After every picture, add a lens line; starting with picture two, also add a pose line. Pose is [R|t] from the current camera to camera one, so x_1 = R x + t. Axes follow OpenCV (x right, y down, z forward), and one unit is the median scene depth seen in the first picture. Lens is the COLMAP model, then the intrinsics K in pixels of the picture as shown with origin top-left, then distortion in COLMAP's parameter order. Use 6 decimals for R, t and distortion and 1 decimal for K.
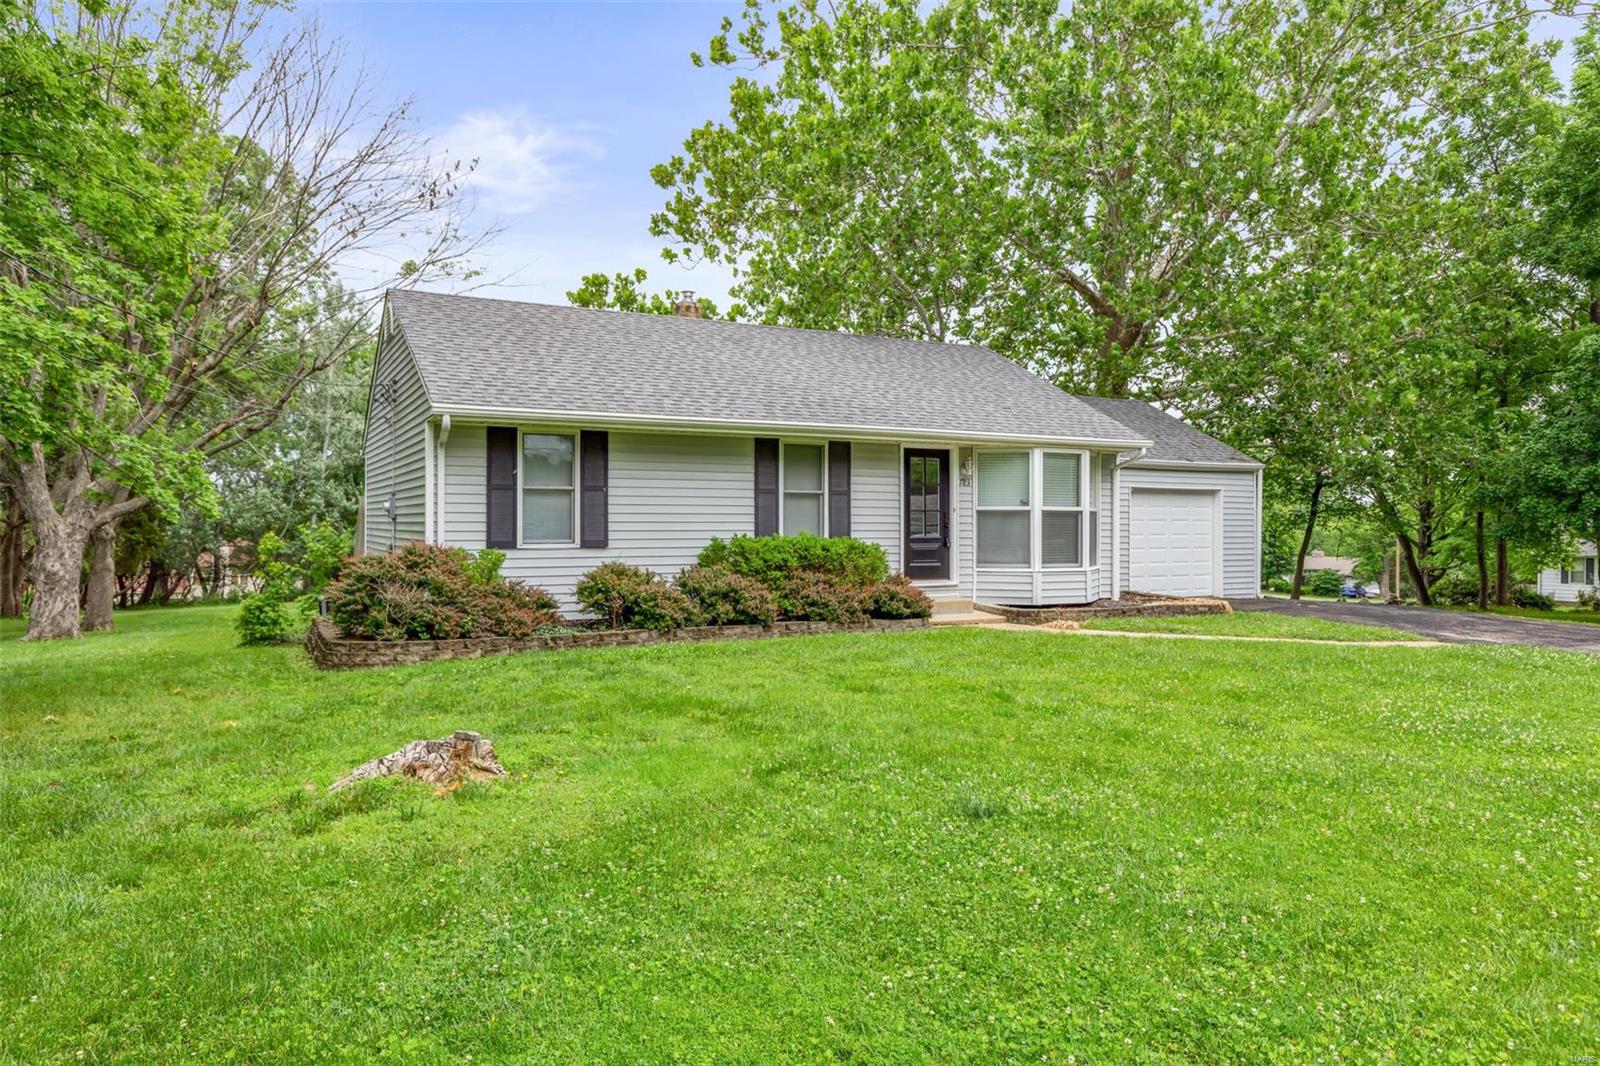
lens RADIAL K [[963.5, 0, 800.0], [0, 963.5, 533.0], [0, 0, 1]] dist [-0.001326, -0.000113]
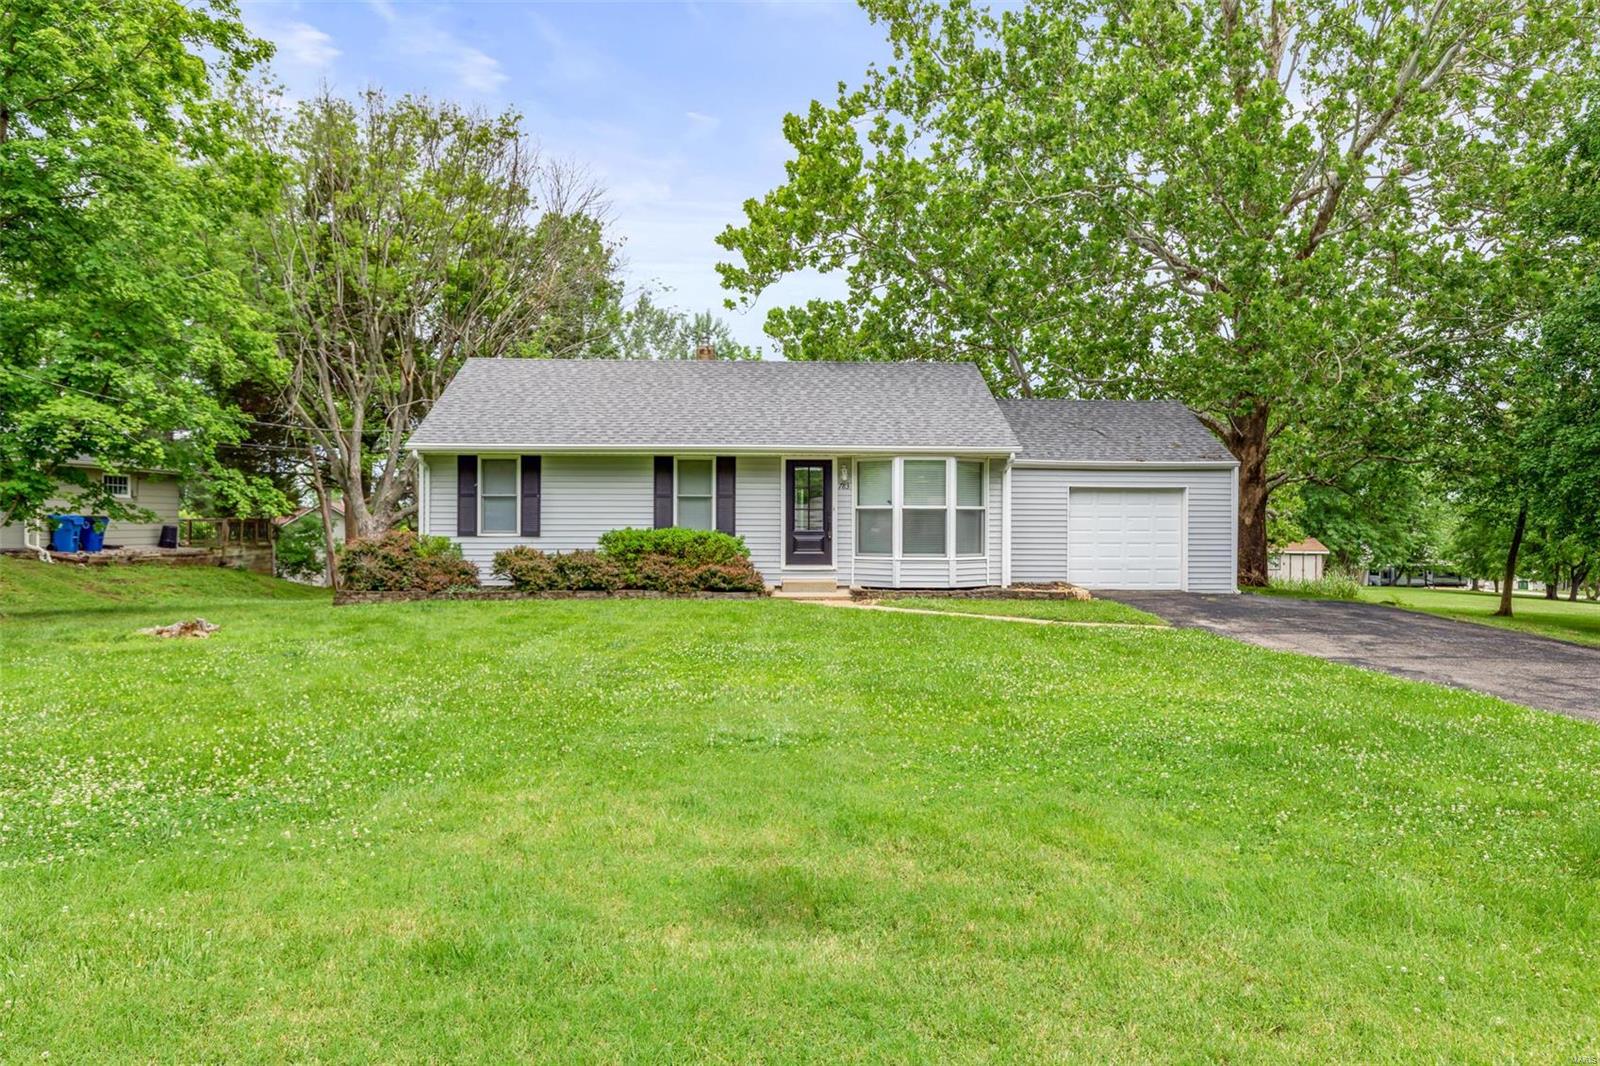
lens RADIAL K [[963.5, 0, 800.0], [0, 963.5, 533.0], [0, 0, 1]] dist [-0.001326, -0.000113]
pose [[0.921364, 0.004980, -0.388669, 0.611086], [-0.004118, 0.999987, 0.003051, 0.003338], [0.388679, -0.001211, 0.921372, -0.154745]]
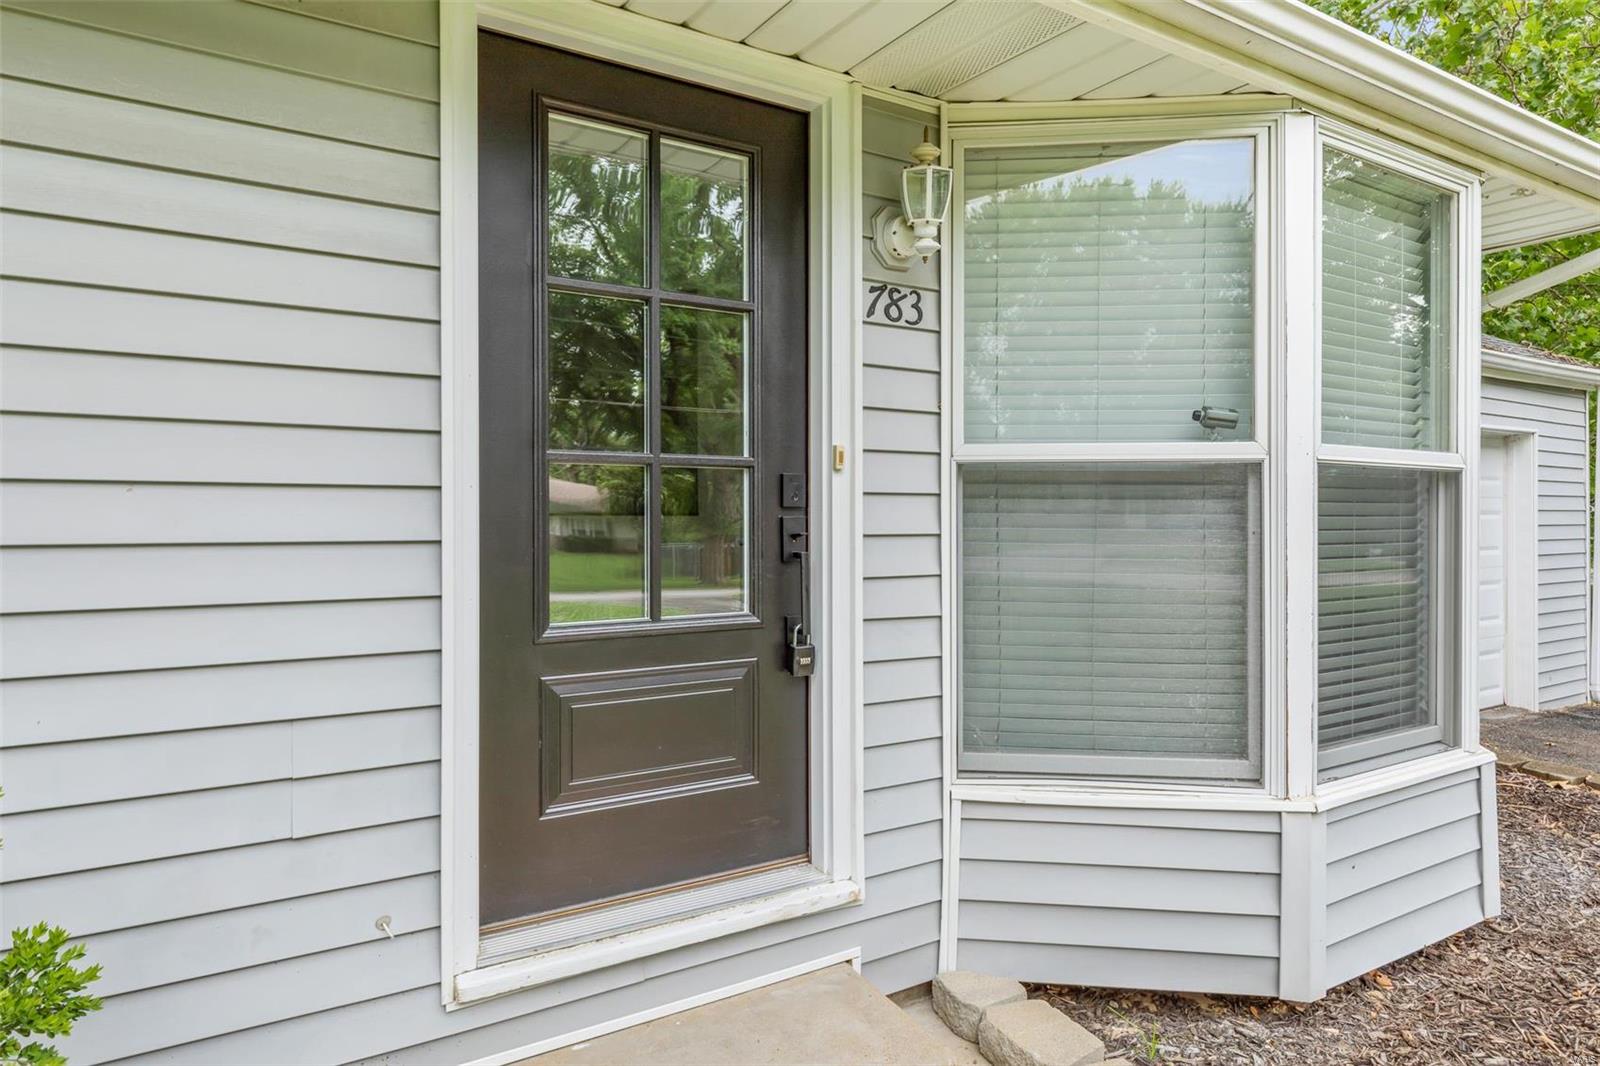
lens RADIAL K [[1015.5, 0, 800.0], [0, 1015.5, 533.0], [0, 0, 1]] dist [0.001162, 0.000216]
pose [[0.996128, -0.001134, 0.087908, 0.140131], [0.000294, 0.999954, 0.009566, -0.012749], [-0.087914, -0.009503, 0.996083, 0.834822]]
